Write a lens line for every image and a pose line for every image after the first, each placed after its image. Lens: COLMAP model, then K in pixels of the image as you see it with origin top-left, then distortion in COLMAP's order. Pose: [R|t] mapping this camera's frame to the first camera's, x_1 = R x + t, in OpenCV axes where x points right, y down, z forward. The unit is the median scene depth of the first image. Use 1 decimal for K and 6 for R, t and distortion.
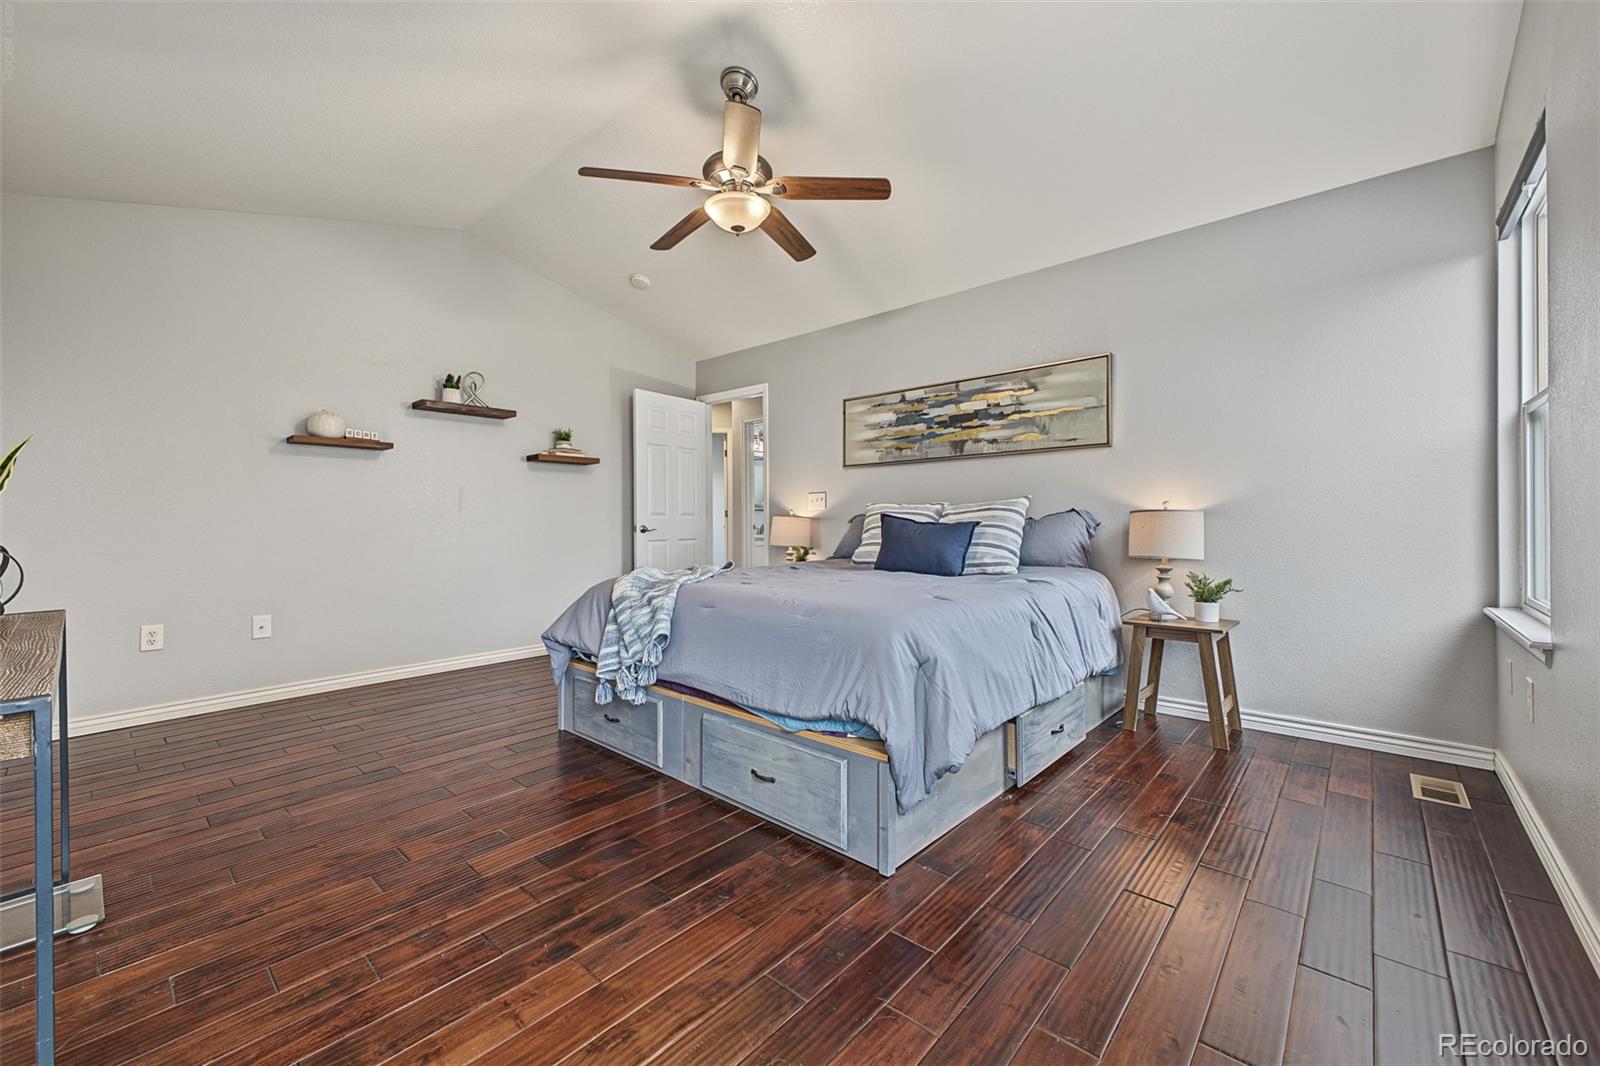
lens RADIAL K [[637.4, 0, 785.1], [0, 637.4, 526.0], [0, 0, 1]] dist [0.025946, -0.005978]
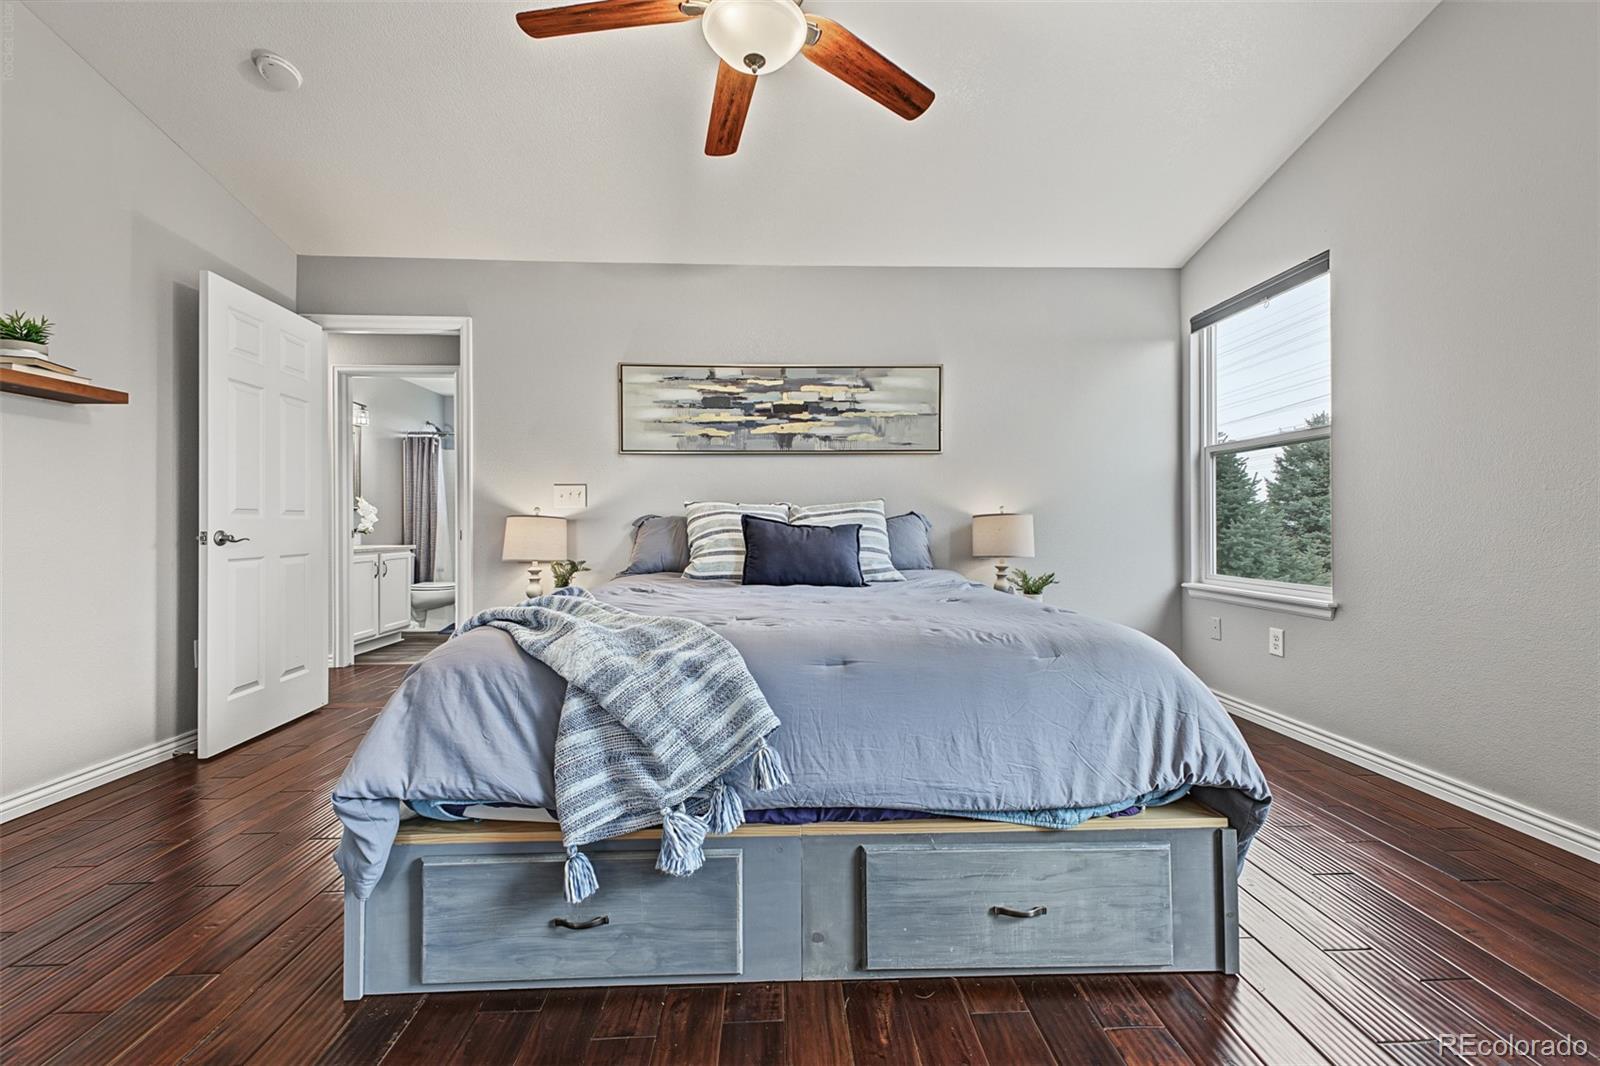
lens RADIAL K [[637.4, 0, 798.7], [0, 637.4, 529.4], [0, 0, 1]] dist [0.025946, -0.005978]
pose [[0.704374, -0.003893, 0.709818, -0.362934], [0.005320, 0.999986, 0.000206, -0.000400], [-0.709809, 0.003631, 0.704385, 0.381720]]
